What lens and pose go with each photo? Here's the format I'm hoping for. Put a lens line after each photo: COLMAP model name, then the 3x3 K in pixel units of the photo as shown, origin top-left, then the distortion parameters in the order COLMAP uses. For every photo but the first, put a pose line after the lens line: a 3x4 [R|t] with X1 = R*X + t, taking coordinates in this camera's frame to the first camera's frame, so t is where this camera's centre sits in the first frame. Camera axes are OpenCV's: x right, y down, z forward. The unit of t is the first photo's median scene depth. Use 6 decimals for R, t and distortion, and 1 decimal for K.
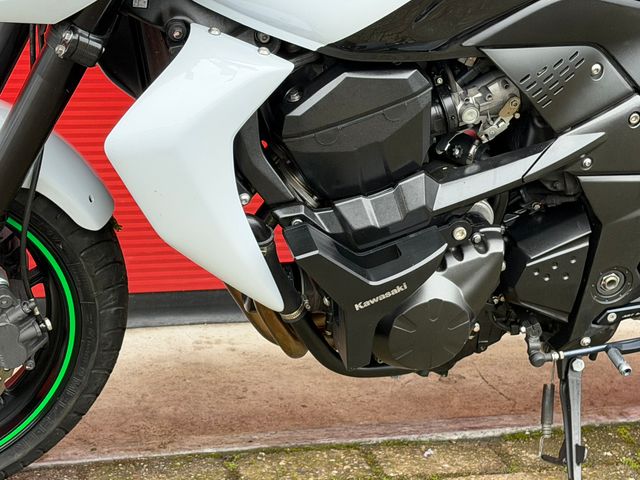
lens RADIAL K [[1431.8, 0, 320.0], [0, 1431.8, 240.0], [0, 0, 1]] dist [0.114276, 0.230284]
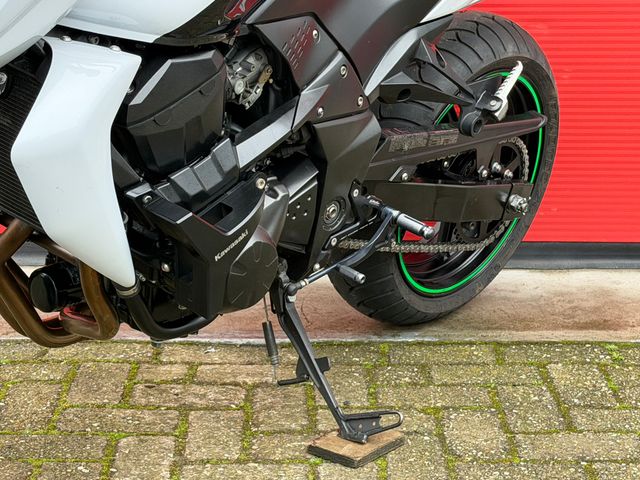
lens RADIAL K [[1455.7, 0, 319.8], [0, 1455.7, 219.2], [0, 0, 1]] dist [0.089892, 0.513652]
pose [[0.832612, -0.208947, 0.512931, -0.441467], [0.239629, 0.970843, 0.006504, 0.025218], [-0.499335, 0.117498, 0.858405, -0.044279]]
